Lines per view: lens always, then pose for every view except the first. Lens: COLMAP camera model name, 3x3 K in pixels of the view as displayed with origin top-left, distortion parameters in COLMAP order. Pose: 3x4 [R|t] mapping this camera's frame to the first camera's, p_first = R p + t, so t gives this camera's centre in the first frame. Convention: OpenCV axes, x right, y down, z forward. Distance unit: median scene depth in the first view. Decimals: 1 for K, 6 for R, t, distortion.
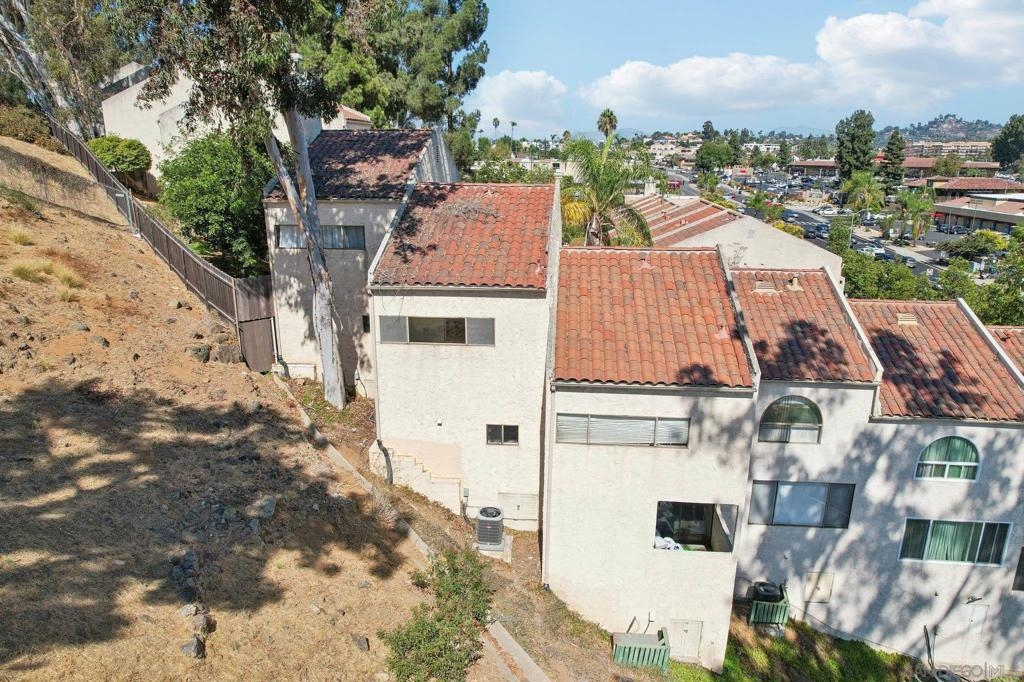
lens RADIAL K [[656.8, 0, 513.8], [0, 656.8, 345.8], [0, 0, 1]] dist [-0.039133, 0.027128]
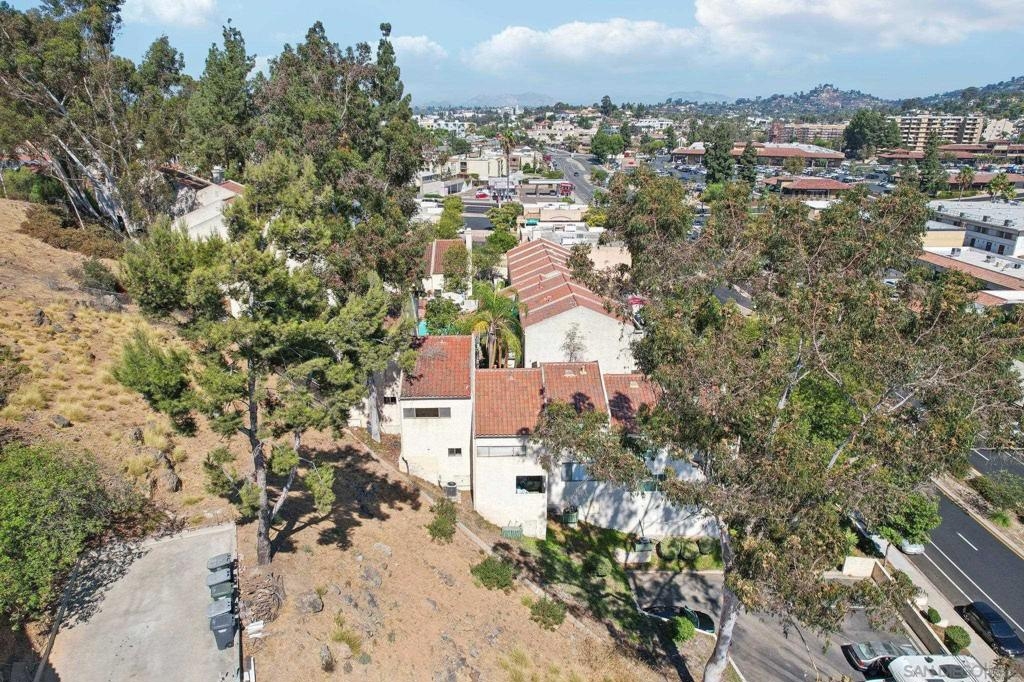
lens RADIAL K [[656.8, 0, 507.3], [0, 656.8, 336.3], [0, 0, 1]] dist [-0.039133, 0.027128]
pose [[0.991741, -0.041317, 0.121417, -0.102722], [0.036503, 0.998467, 0.041612, -0.392564], [-0.122950, -0.036836, 0.991729, -1.440672]]
